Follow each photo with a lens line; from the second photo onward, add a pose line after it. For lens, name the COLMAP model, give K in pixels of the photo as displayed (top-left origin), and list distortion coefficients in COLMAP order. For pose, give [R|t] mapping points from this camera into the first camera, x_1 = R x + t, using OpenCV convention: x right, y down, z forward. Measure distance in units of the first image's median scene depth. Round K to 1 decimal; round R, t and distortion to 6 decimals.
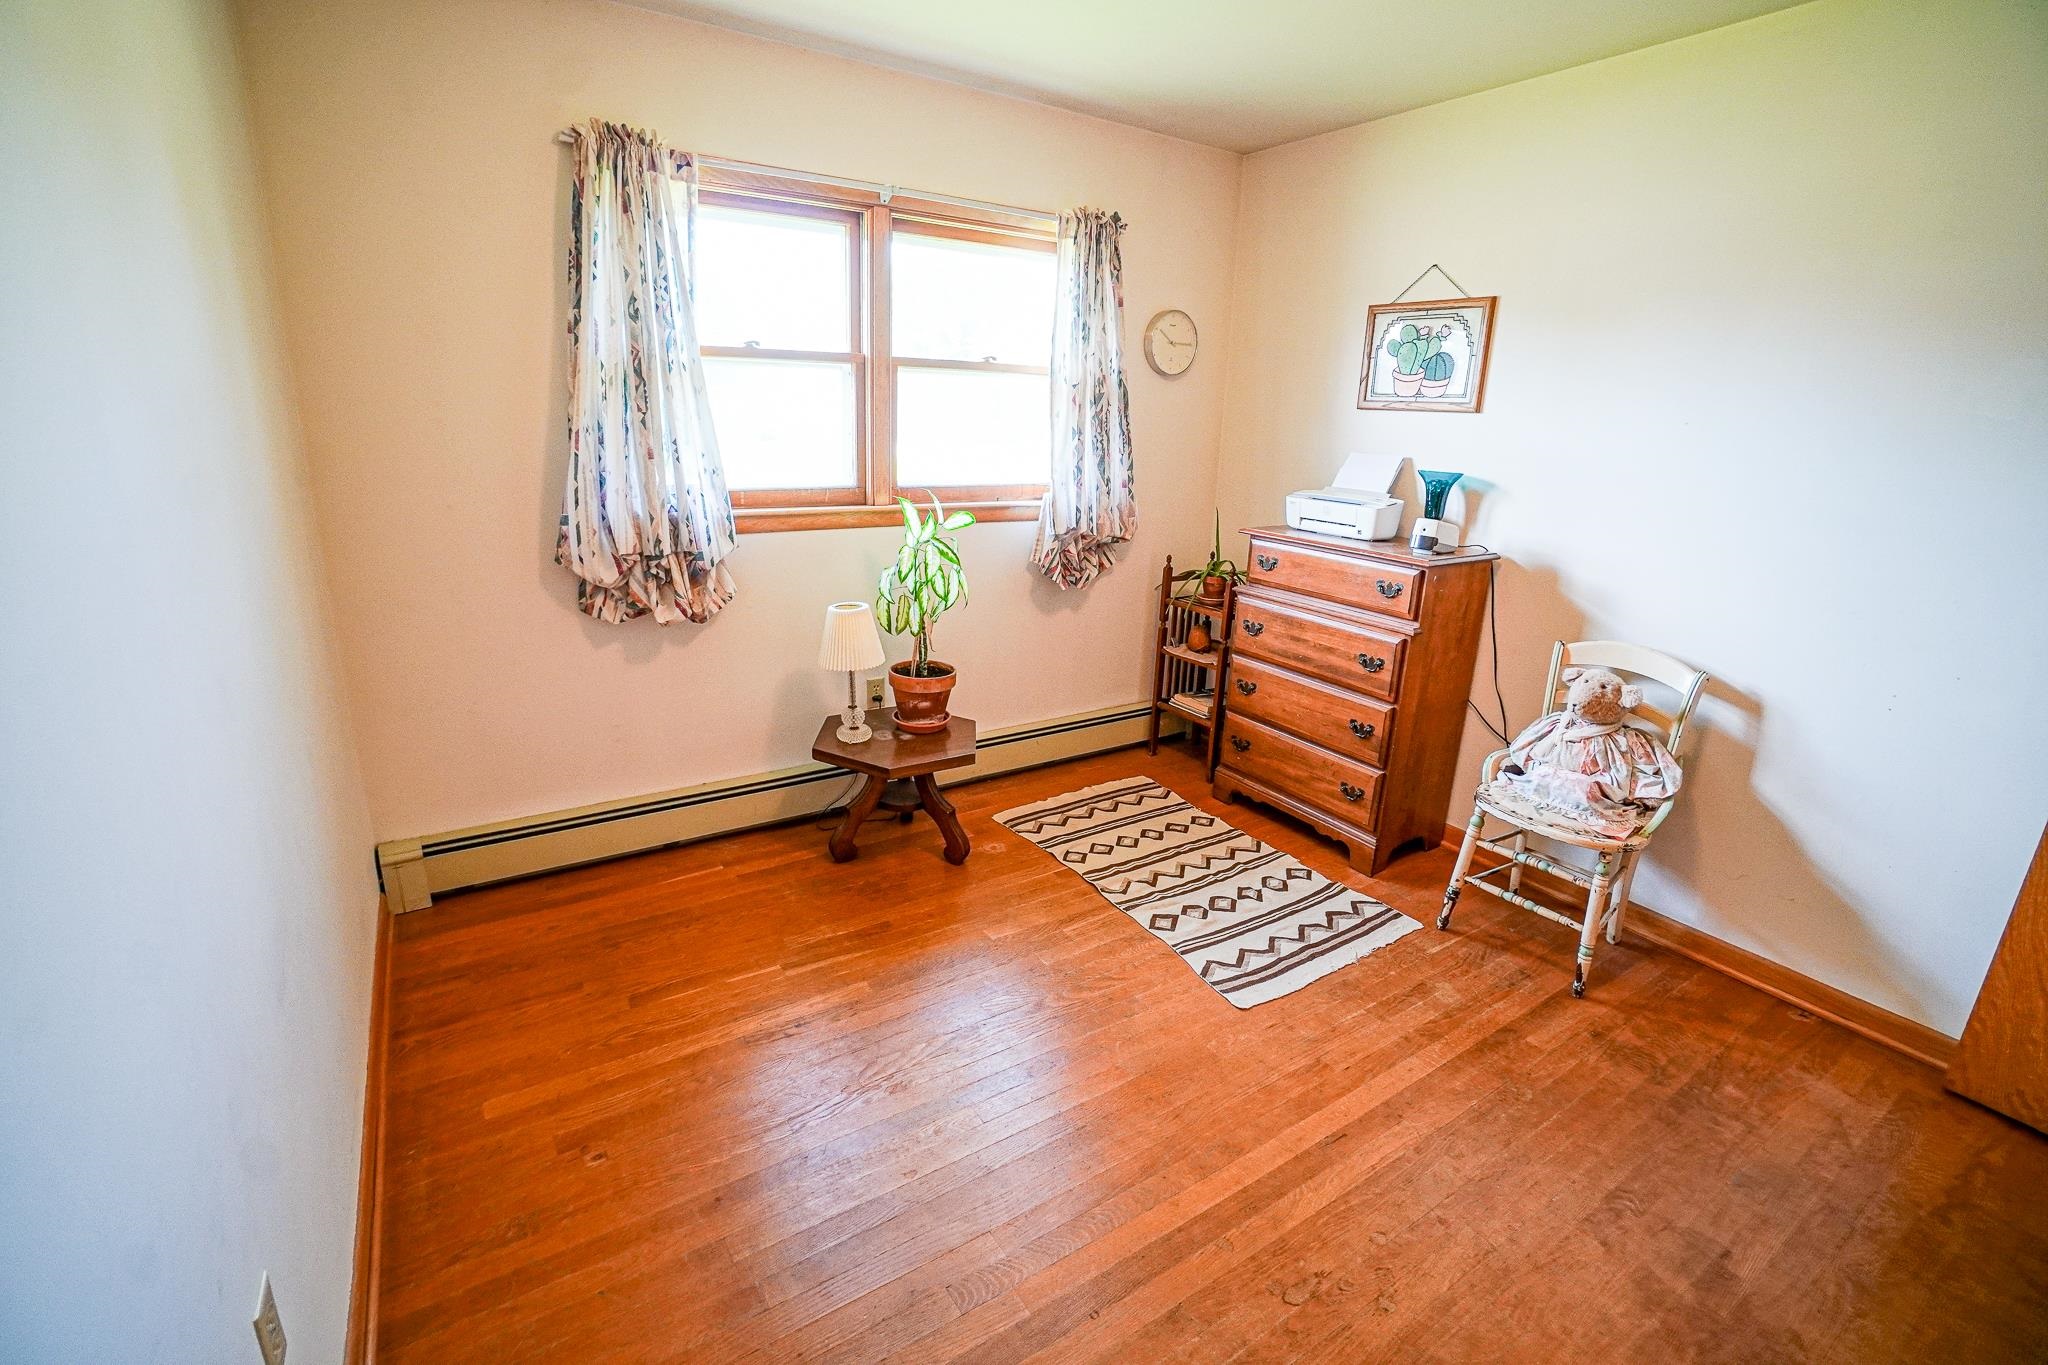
lens RADIAL K [[897.2, 0, 1004.8], [0, 897.2, 662.0], [0, 0, 1]] dist [-0.068020, 0.023795]
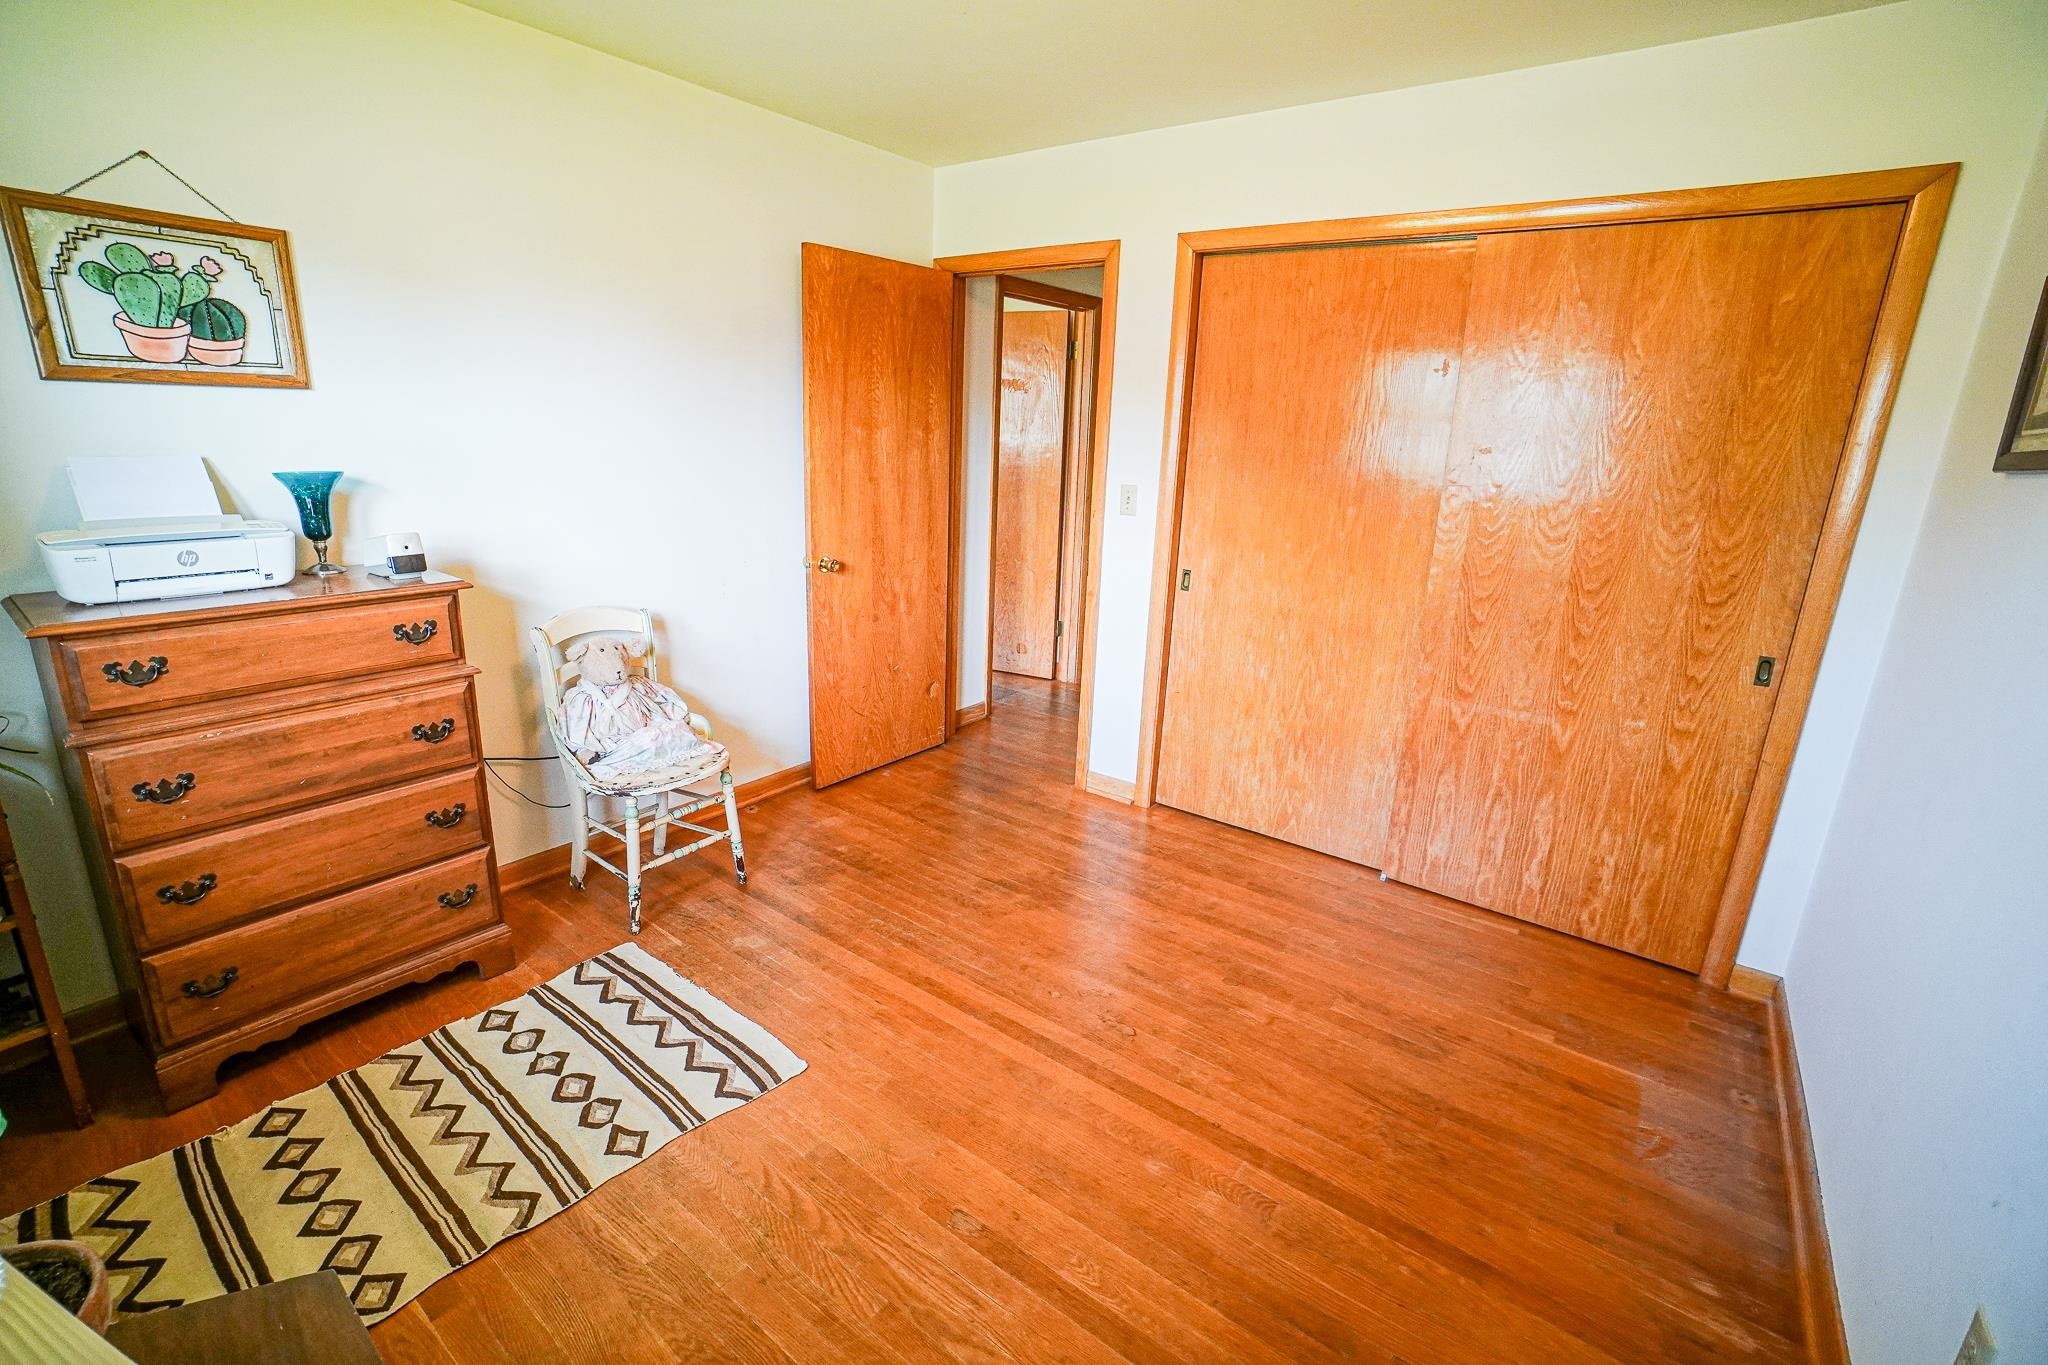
lens RADIAL K [[897.2, 0, 1004.8], [0, 897.2, 662.0], [0, 0, 1]] dist [-0.068020, 0.023795]
pose [[-0.341219, -0.285716, 0.895509, -0.381445], [0.209032, 0.905766, 0.368637, -0.214177], [-0.916447, 0.312976, -0.249341, 0.690826]]
